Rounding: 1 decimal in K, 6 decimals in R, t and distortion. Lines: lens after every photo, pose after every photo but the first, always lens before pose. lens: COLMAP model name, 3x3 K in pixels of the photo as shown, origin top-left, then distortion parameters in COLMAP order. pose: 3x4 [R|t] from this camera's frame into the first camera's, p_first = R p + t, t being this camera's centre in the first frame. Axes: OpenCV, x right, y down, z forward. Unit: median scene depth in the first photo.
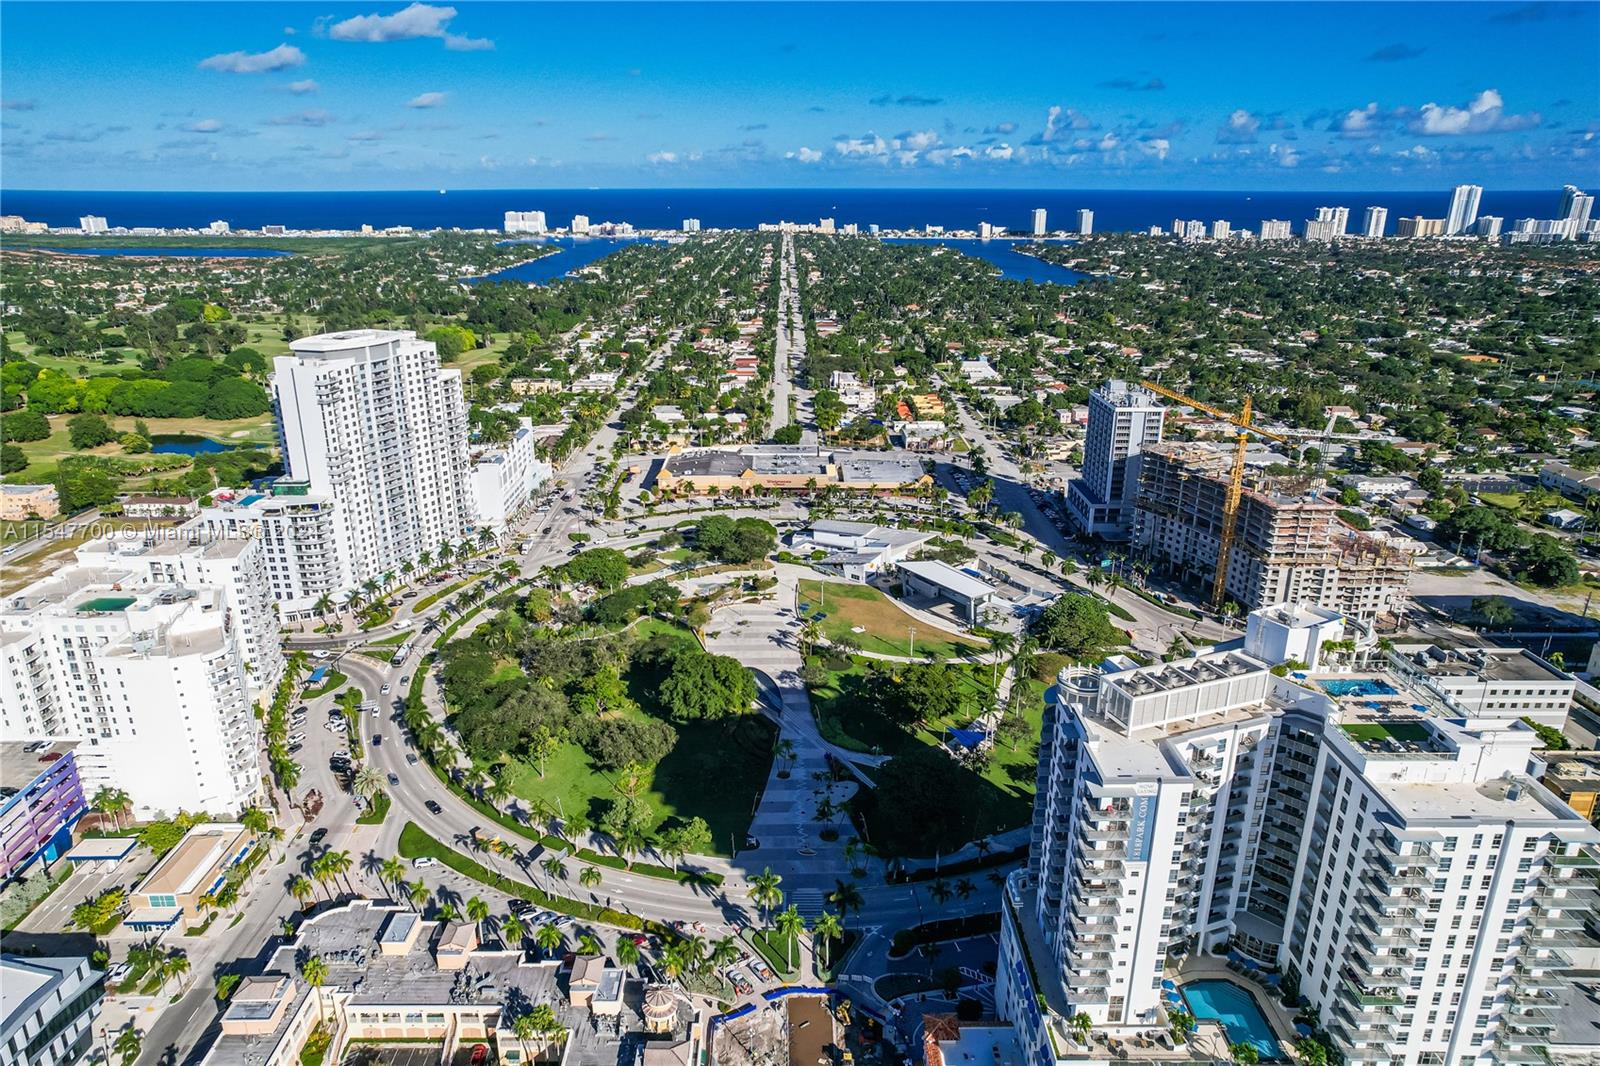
lens RADIAL K [[1017.6, 0, 783.8], [0, 1017.6, 536.2], [0, 0, 1]] dist [-0.043262, 0.047168]
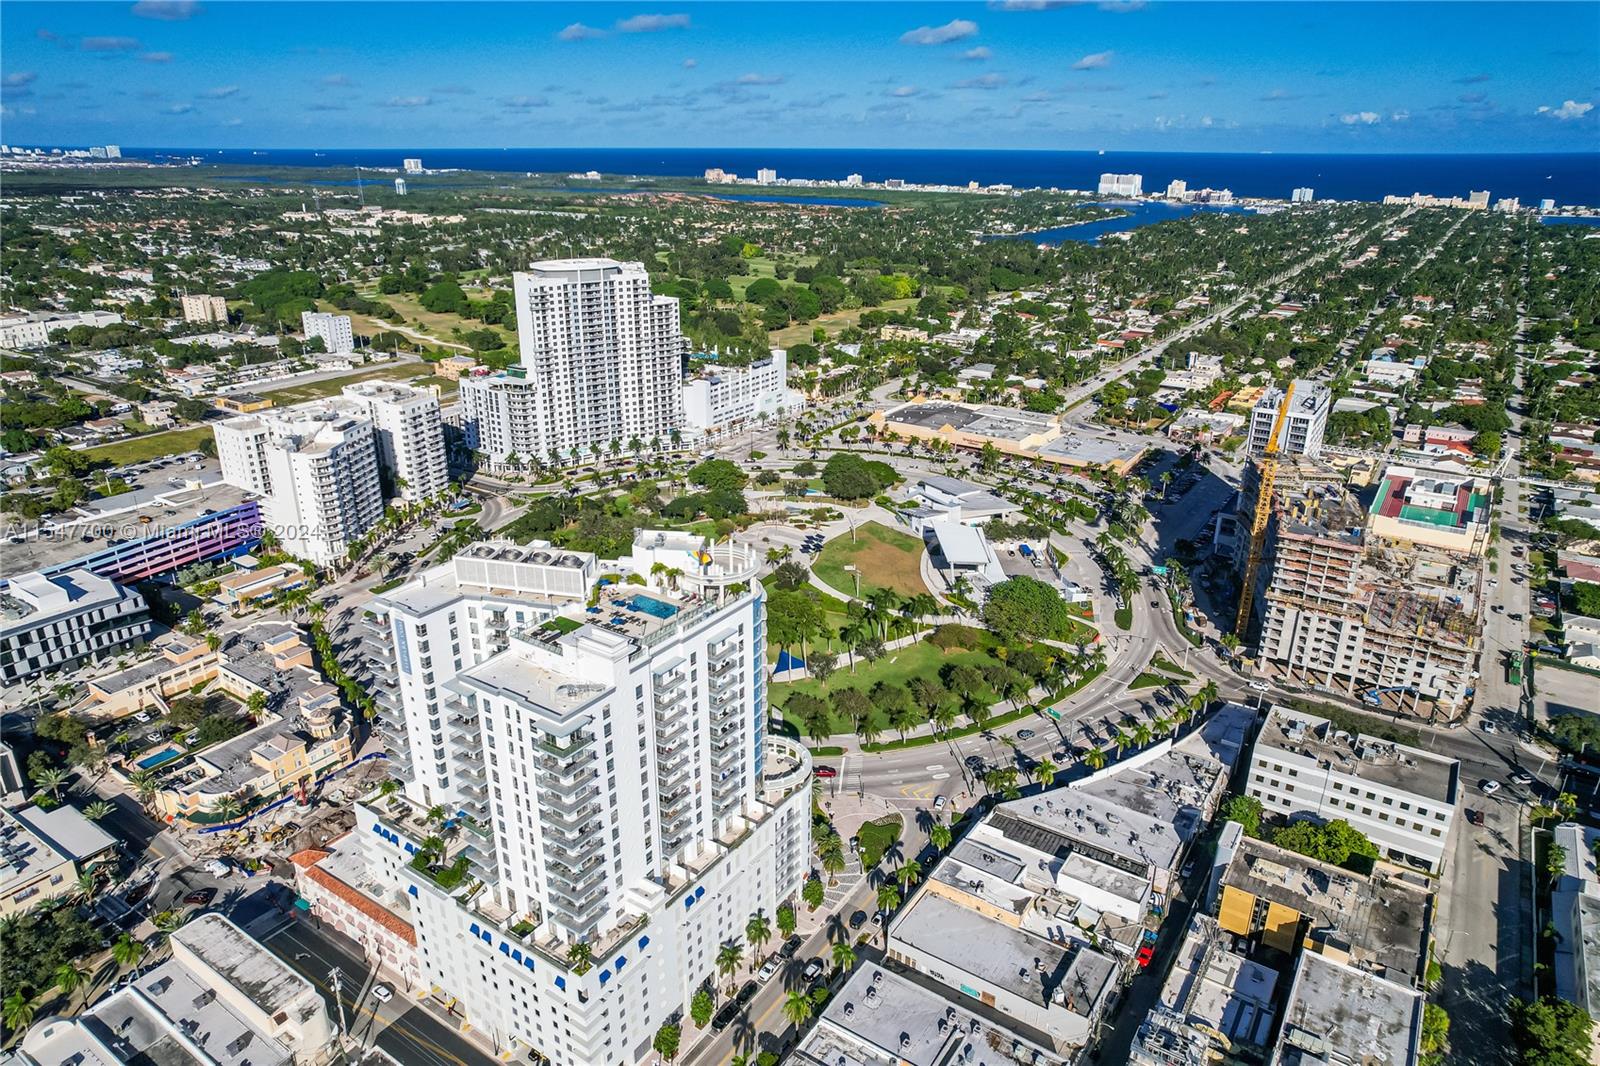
lens RADIAL K [[1017.6, 0, 798.6], [0, 1017.6, 525.5], [0, 0, 1]] dist [-0.043262, 0.047168]
pose [[0.826873, 0.201612, -0.525008, 0.416252], [-0.188708, 0.978875, 0.078695, -0.018039], [0.529783, 0.034002, 0.847451, 0.047474]]
